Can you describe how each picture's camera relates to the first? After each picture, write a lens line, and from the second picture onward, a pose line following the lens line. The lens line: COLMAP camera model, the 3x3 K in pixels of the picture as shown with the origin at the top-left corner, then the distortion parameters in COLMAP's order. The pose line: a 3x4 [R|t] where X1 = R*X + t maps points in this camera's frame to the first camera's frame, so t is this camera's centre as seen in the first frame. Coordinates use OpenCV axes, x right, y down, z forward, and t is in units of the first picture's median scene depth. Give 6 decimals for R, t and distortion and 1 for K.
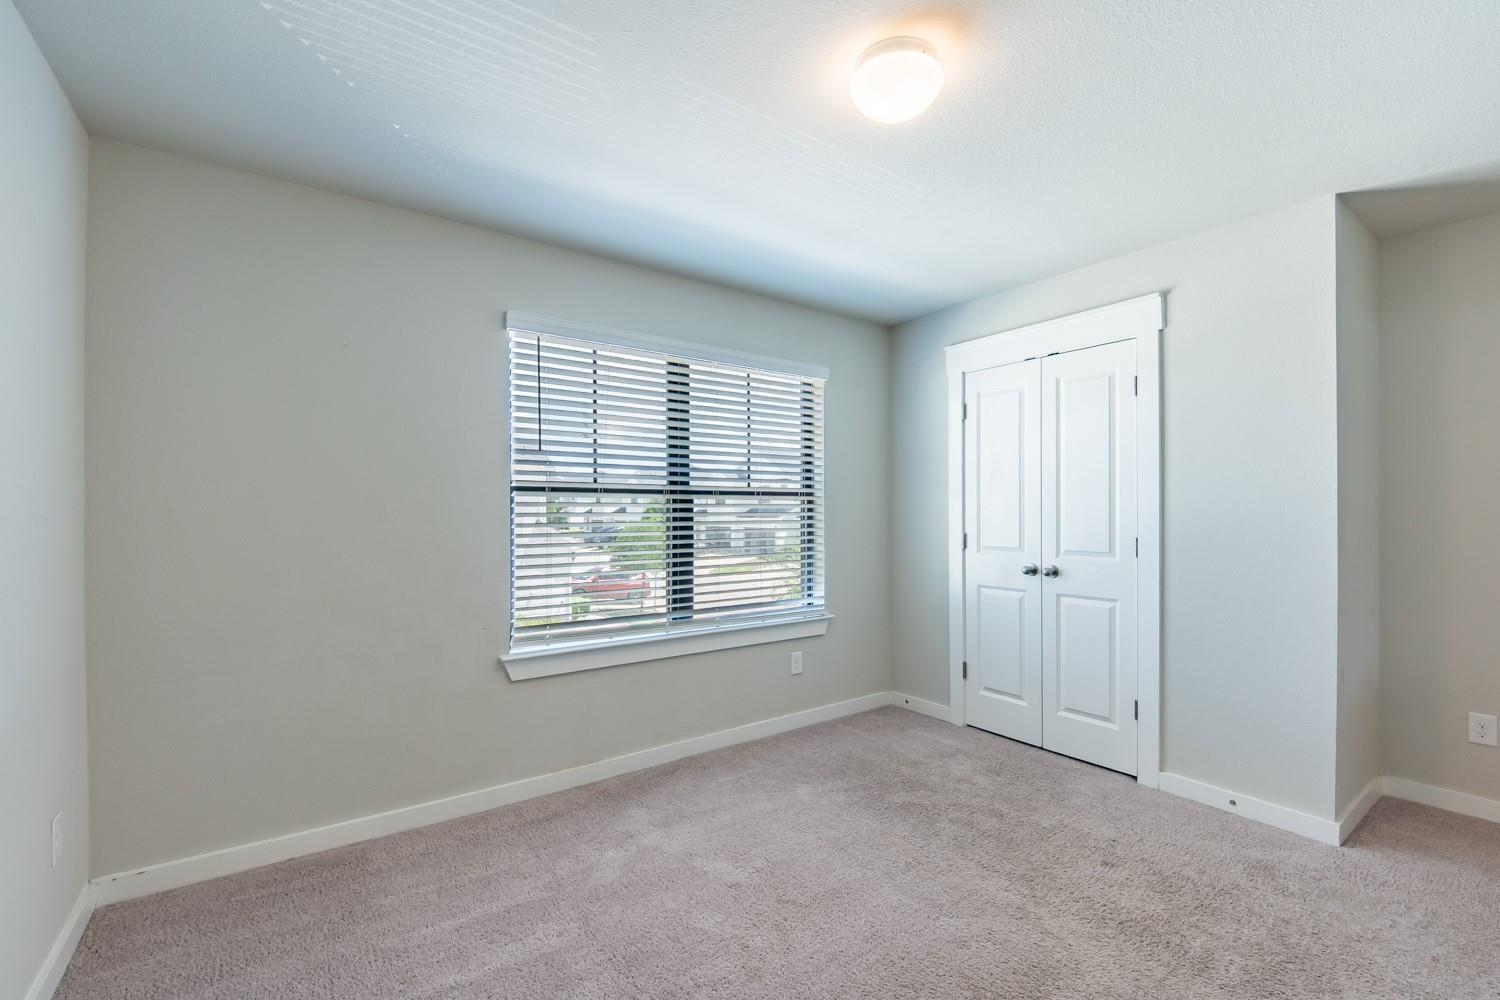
lens RADIAL K [[632.7, 0, 752.7], [0, 632.7, 510.4], [0, 0, 1]] dist [0.009714, -0.020645]
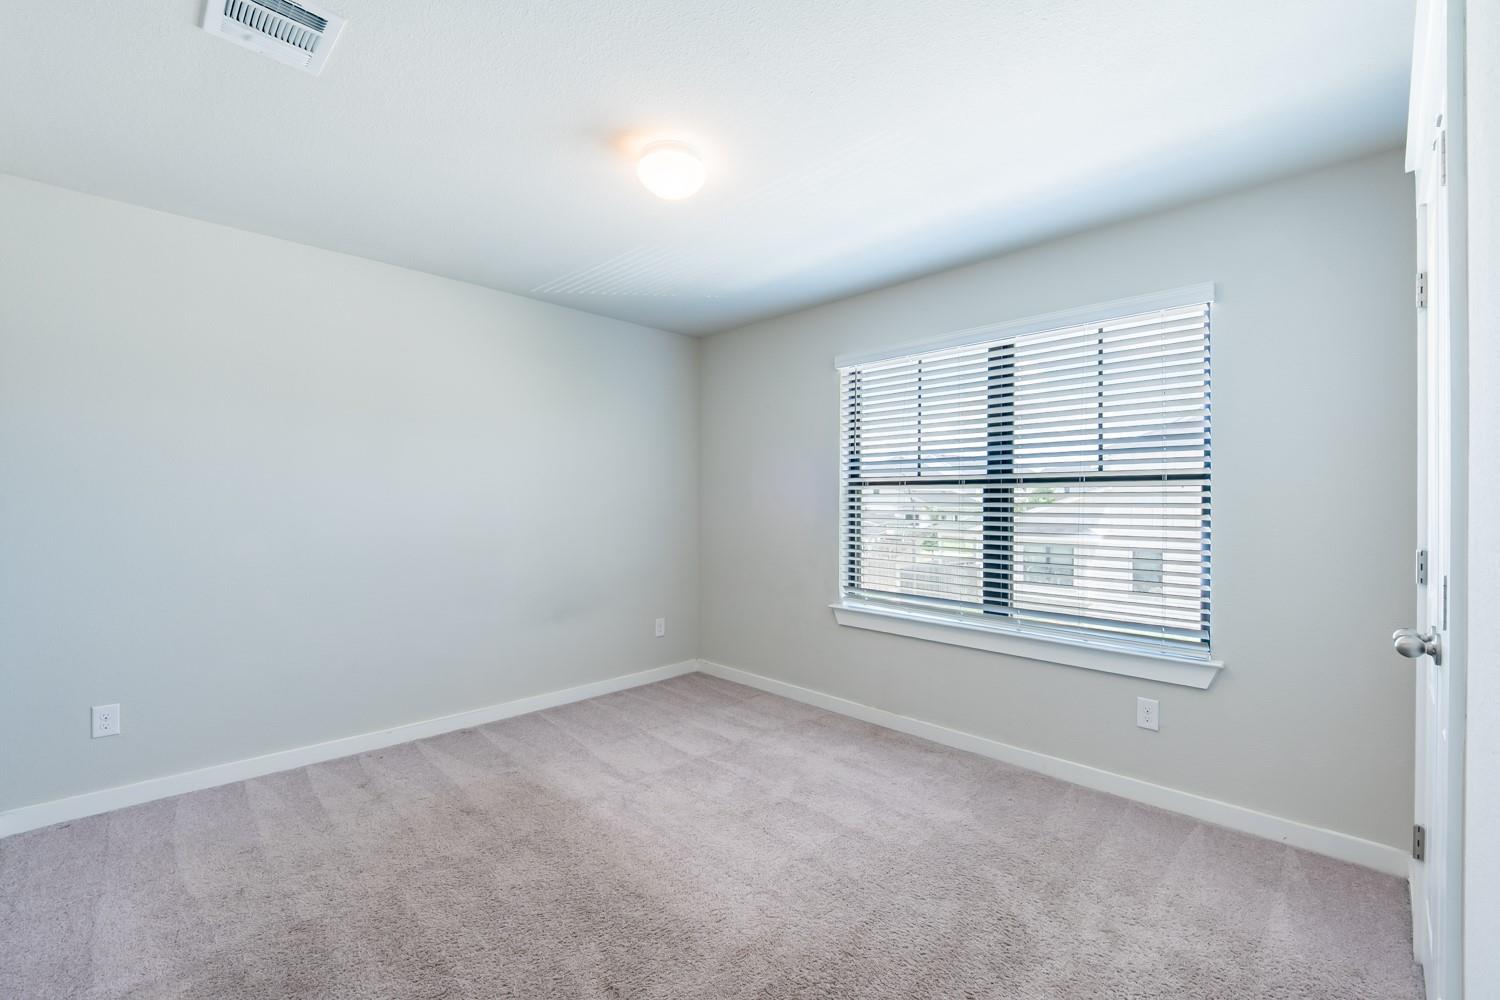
lens RADIAL K [[621.2, 0, 747.1], [0, 621.2, 501.9], [0, 0, 1]] dist [-0.003407, -0.000787]
pose [[0.162882, 0.001170, -0.986645, 0.757764], [-0.003449, 0.999994, 0.000617, 0.003029], [0.986639, 0.003303, 0.162885, 0.480870]]
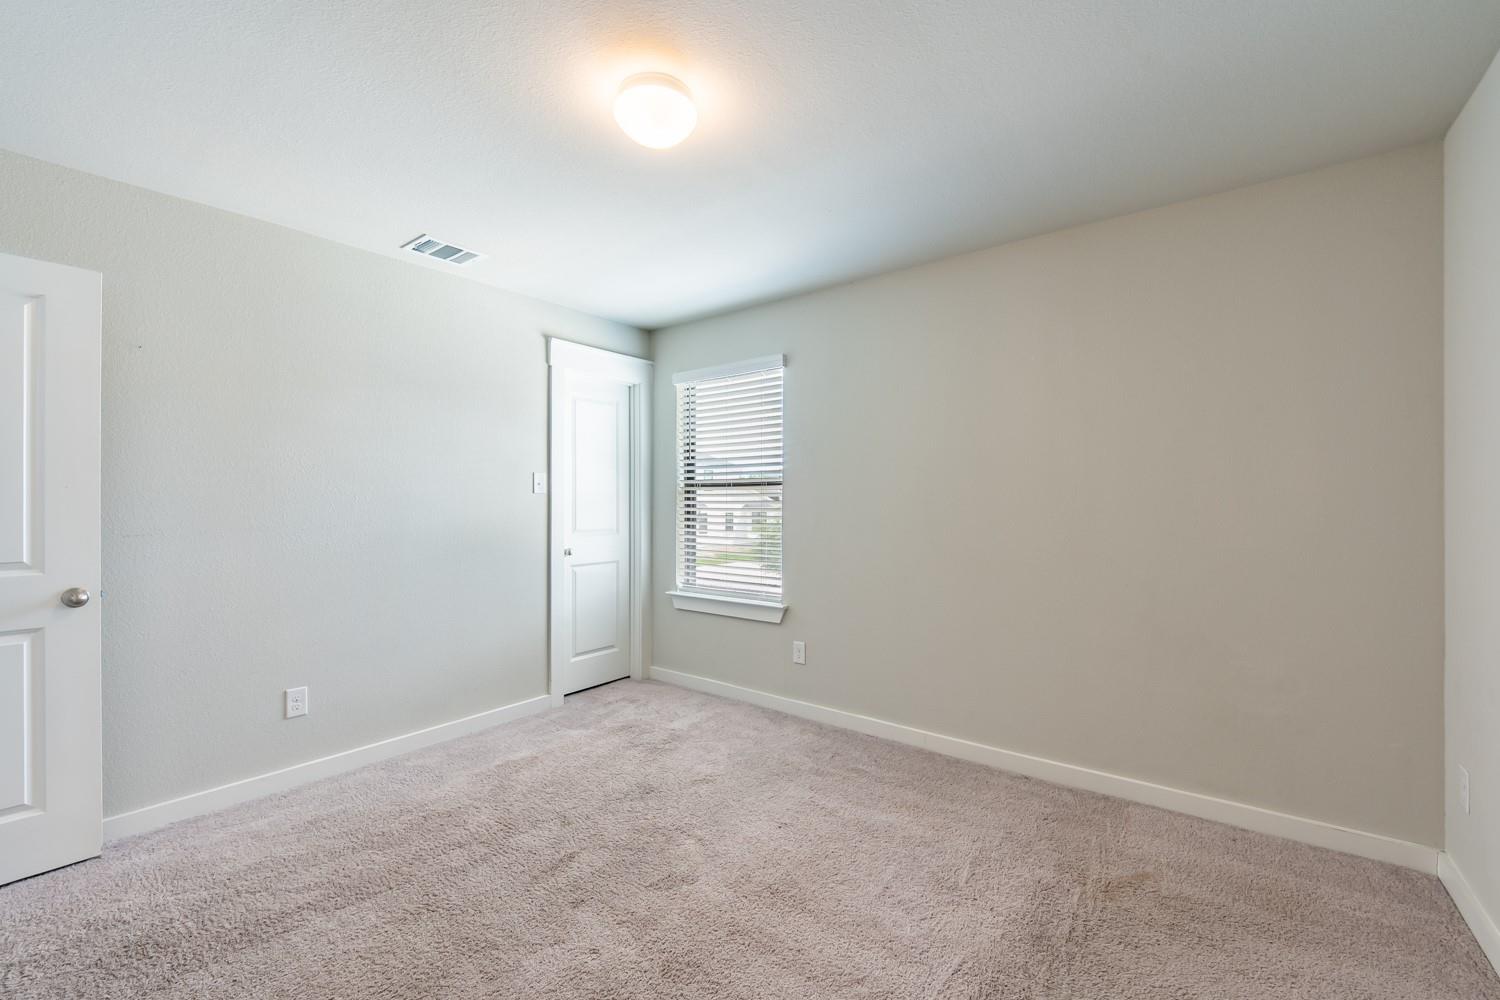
lens RADIAL K [[621.2, 0, 747.1], [0, 621.2, 501.9], [0, 0, 1]] dist [-0.003407, -0.000787]
pose [[0.265966, 0.001062, -0.963982, 0.911190], [0.000733, 0.999999, 0.001304, 0.003414], [0.963982, -0.001053, 0.265965, 0.593803]]
